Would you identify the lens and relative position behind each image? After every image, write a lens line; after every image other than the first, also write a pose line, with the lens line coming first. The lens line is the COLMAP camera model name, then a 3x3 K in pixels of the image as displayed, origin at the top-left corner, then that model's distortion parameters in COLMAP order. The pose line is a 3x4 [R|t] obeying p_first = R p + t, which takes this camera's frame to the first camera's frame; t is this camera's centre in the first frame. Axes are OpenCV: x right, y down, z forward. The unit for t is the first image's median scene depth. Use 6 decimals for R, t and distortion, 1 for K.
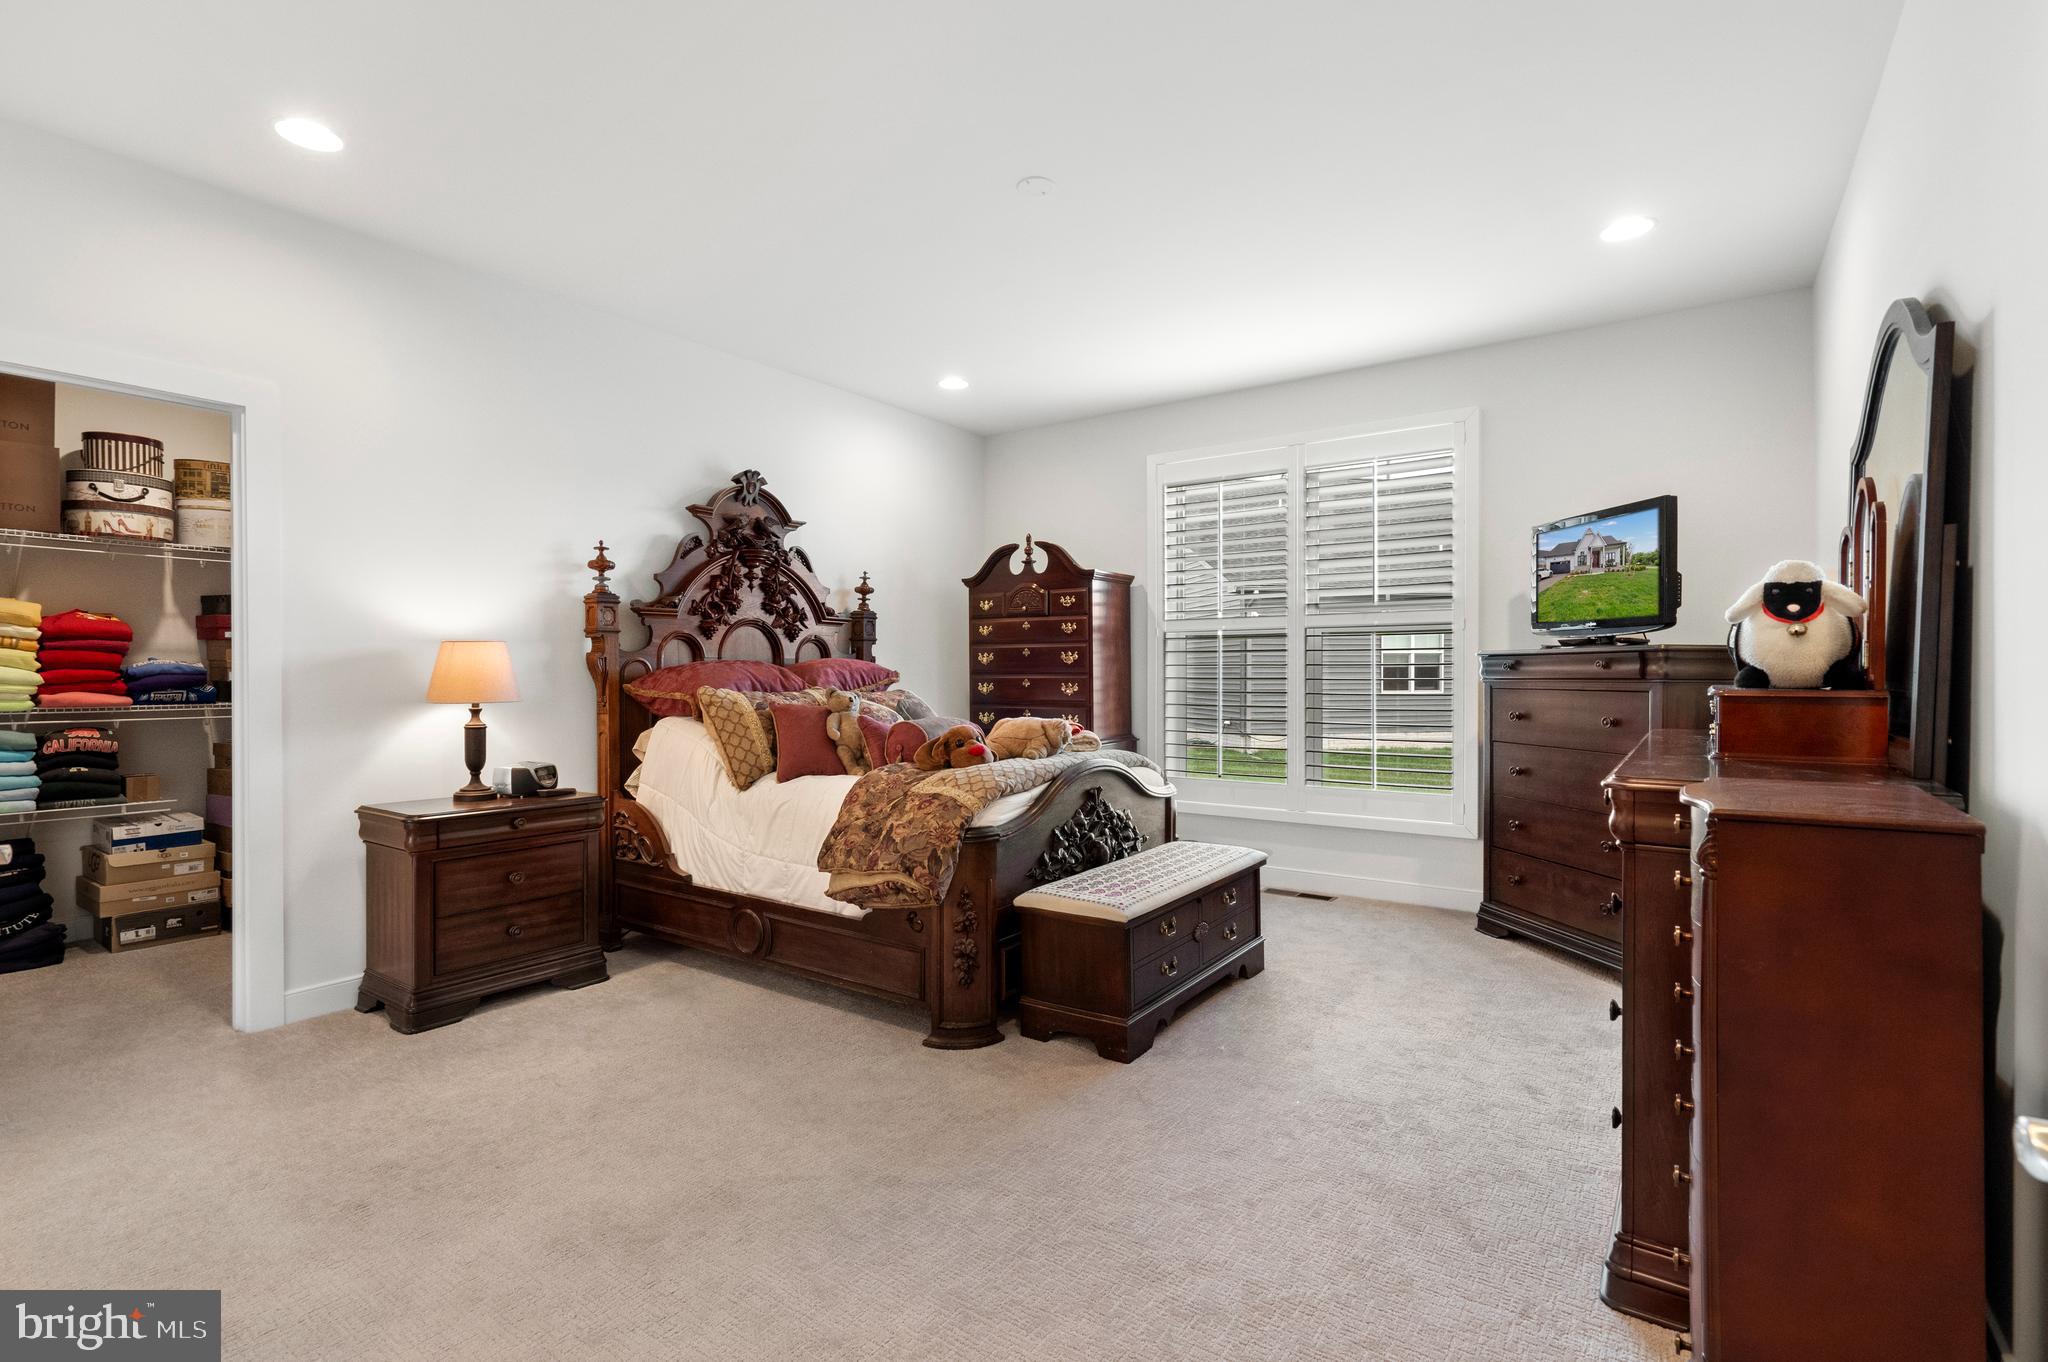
lens RADIAL K [[966.1, 0, 1015.5], [0, 966.1, 680.1], [0, 0, 1]] dist [0.014551, -0.000067]
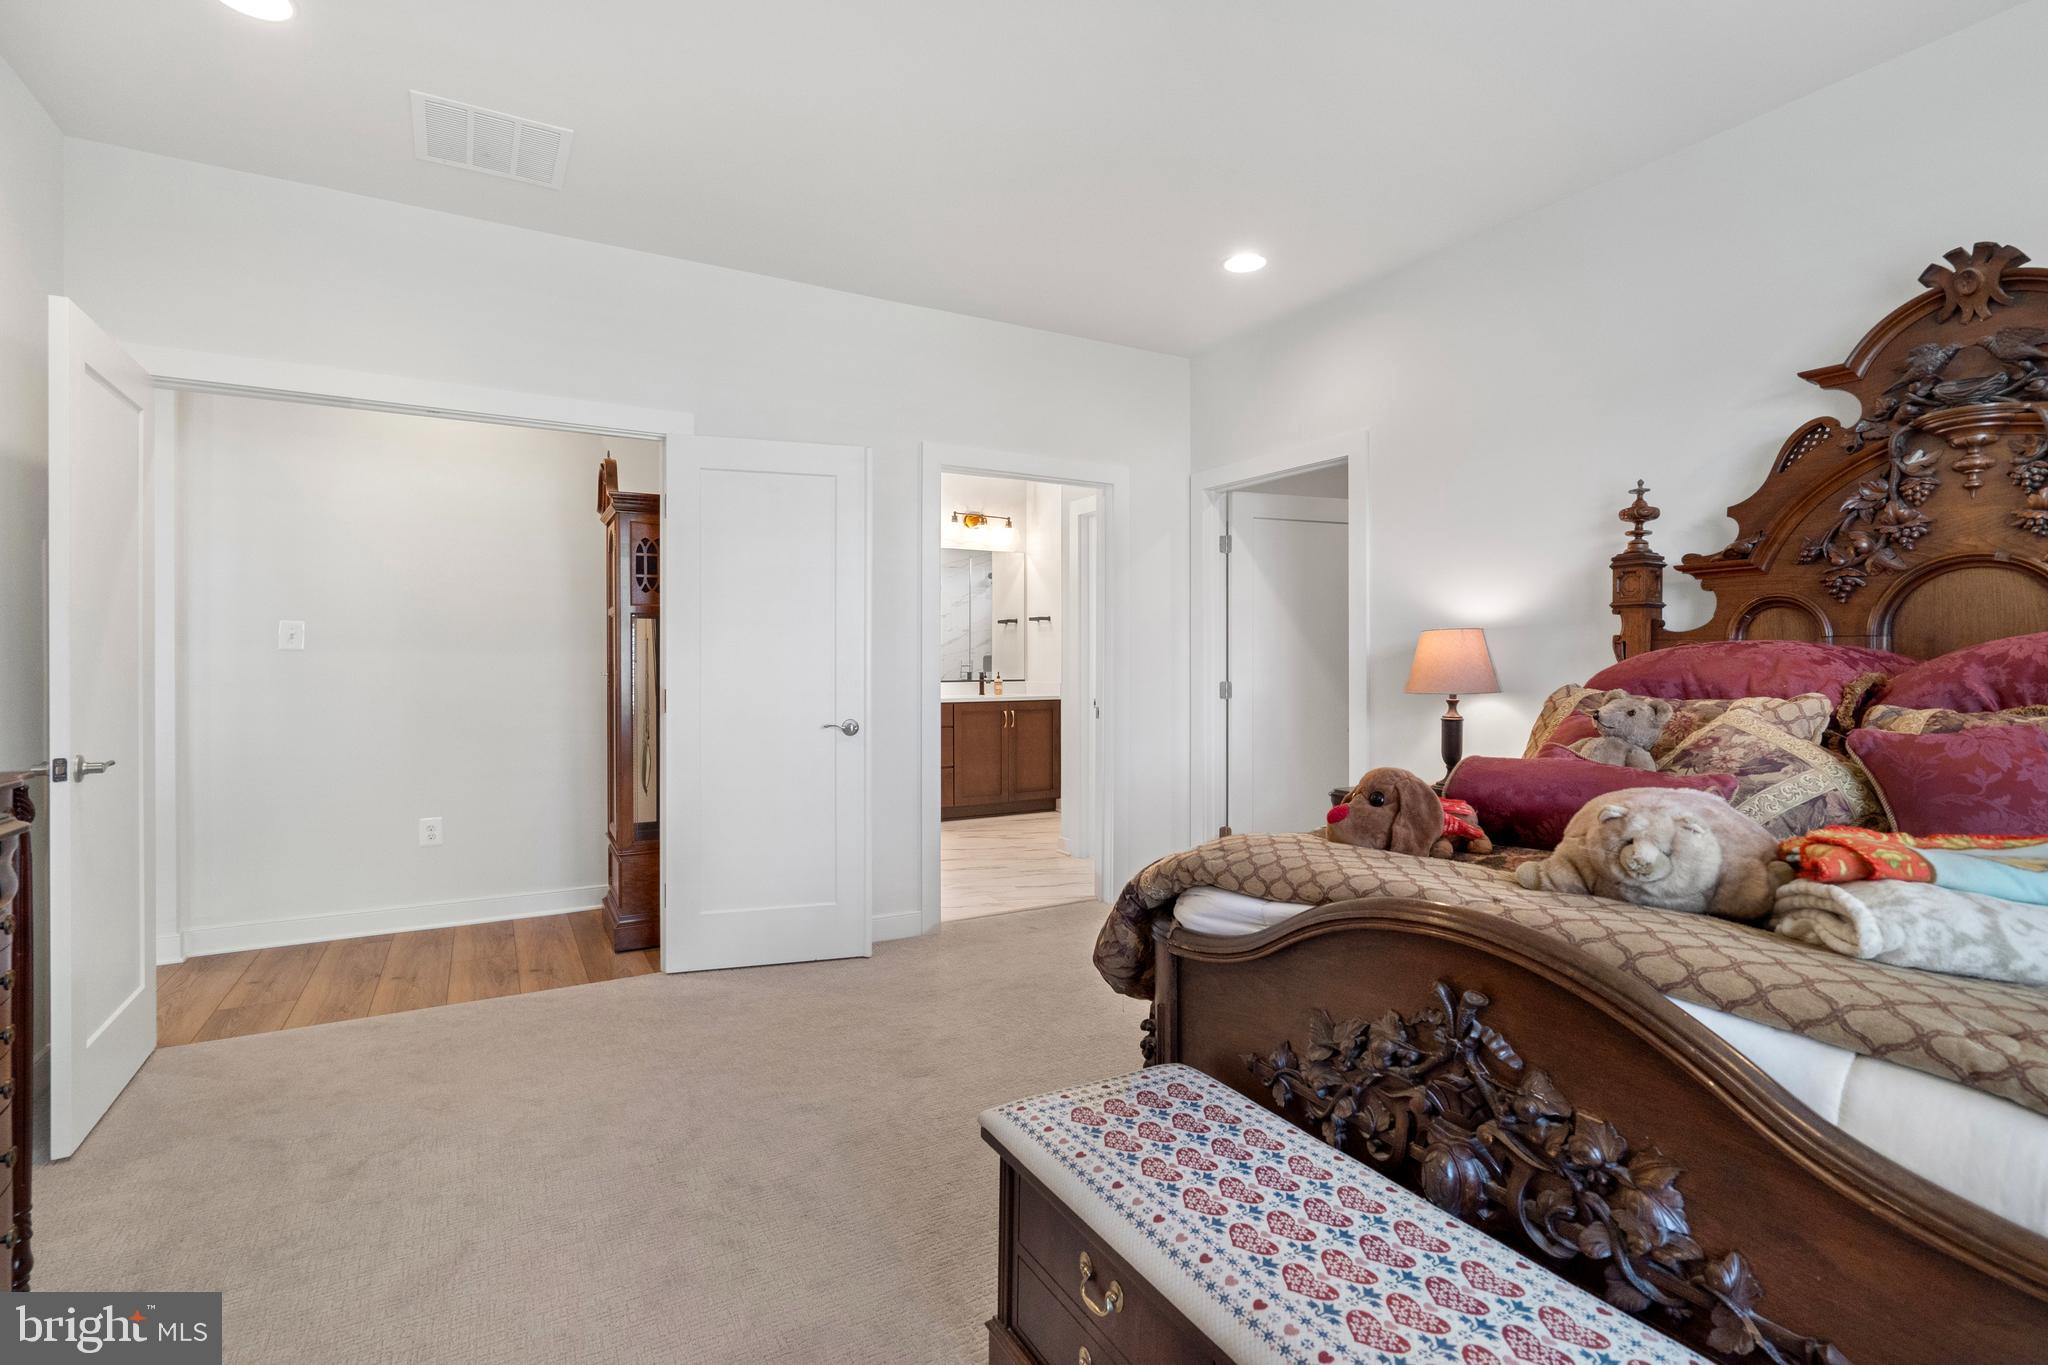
lens RADIAL K [[926.5, 0, 1024.0], [0, 926.5, 682.5], [0, 0, 1]] dist [0.000350, 0.000090]
pose [[-0.409752, 0.020918, -0.911957, 0.407583], [0.005417, 0.999775, 0.020498, -0.008507], [0.912181, 0.003458, -0.409774, 0.870093]]
